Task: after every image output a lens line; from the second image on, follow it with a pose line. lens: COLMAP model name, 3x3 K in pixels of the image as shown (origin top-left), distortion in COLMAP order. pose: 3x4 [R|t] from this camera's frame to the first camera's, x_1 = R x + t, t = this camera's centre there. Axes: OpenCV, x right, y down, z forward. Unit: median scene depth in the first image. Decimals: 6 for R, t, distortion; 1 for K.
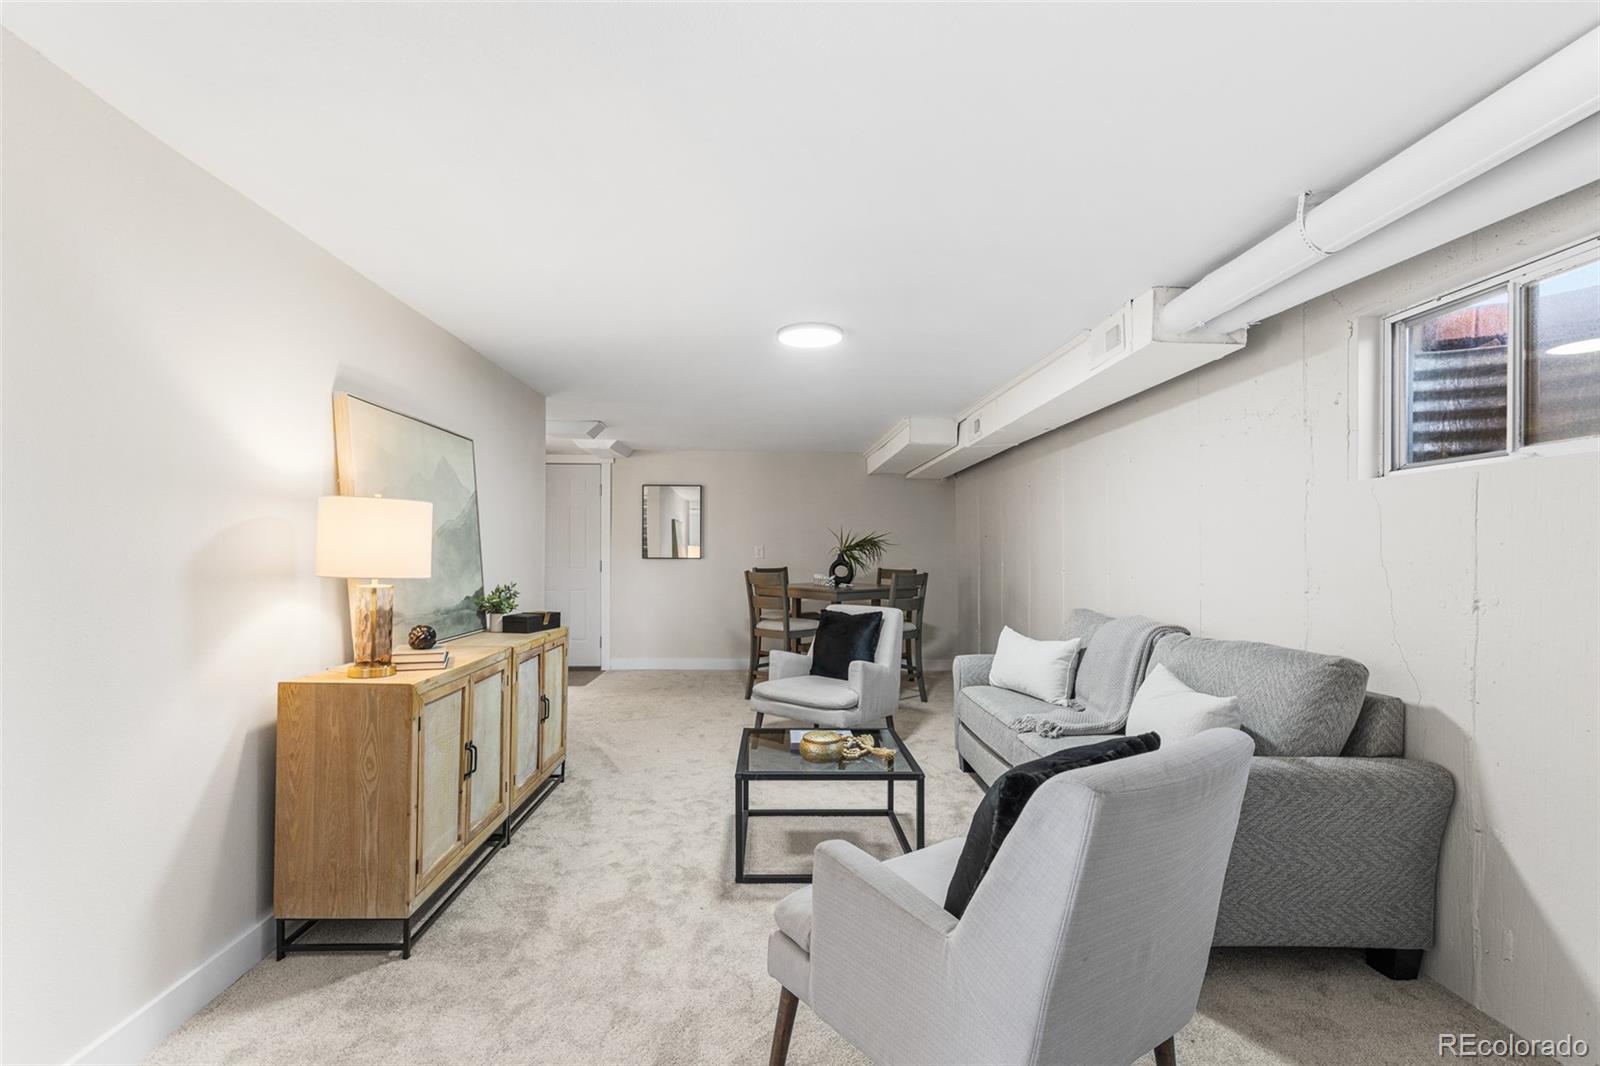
lens RADIAL K [[690.6, 0, 807.9], [0, 690.6, 536.9], [0, 0, 1]] dist [-0.004067, 0.000537]
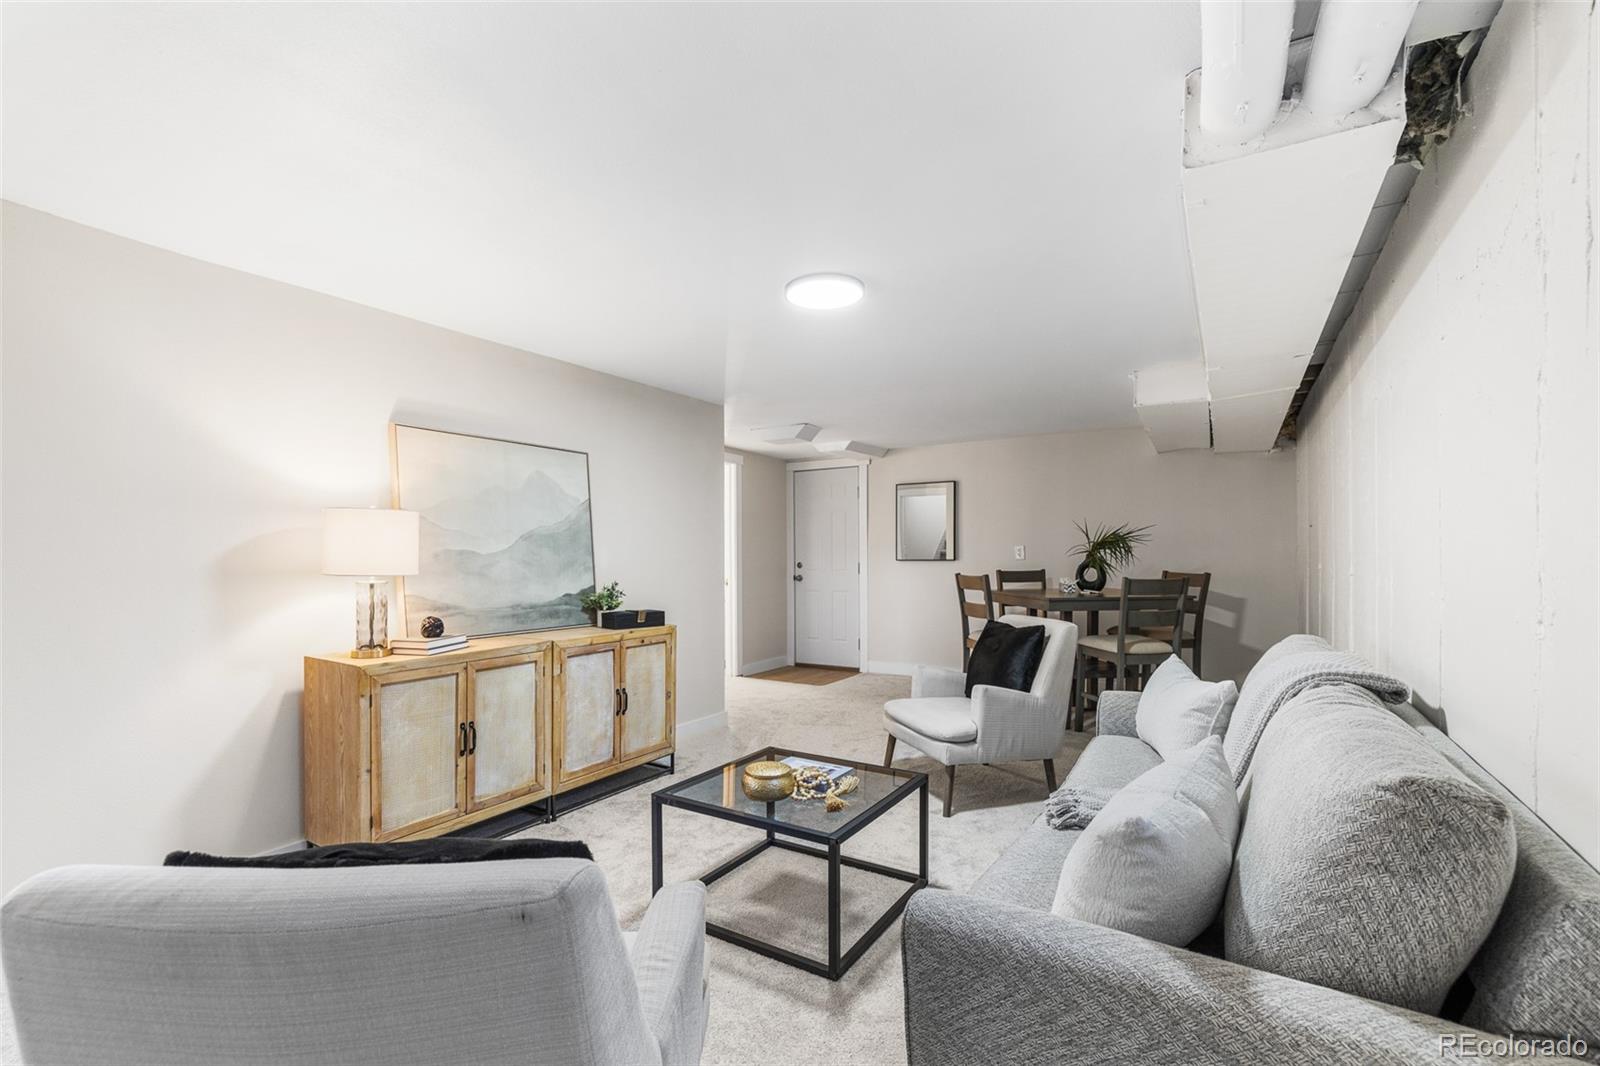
lens RADIAL K [[690.6, 0, 803.4], [0, 690.6, 548.9], [0, 0, 1]] dist [-0.004067, 0.000537]
pose [[0.835321, -0.014513, -0.549572, 0.420203], [0.021463, 0.999750, 0.006221, 0.014238], [0.549344, -0.016992, 0.835424, 0.263175]]
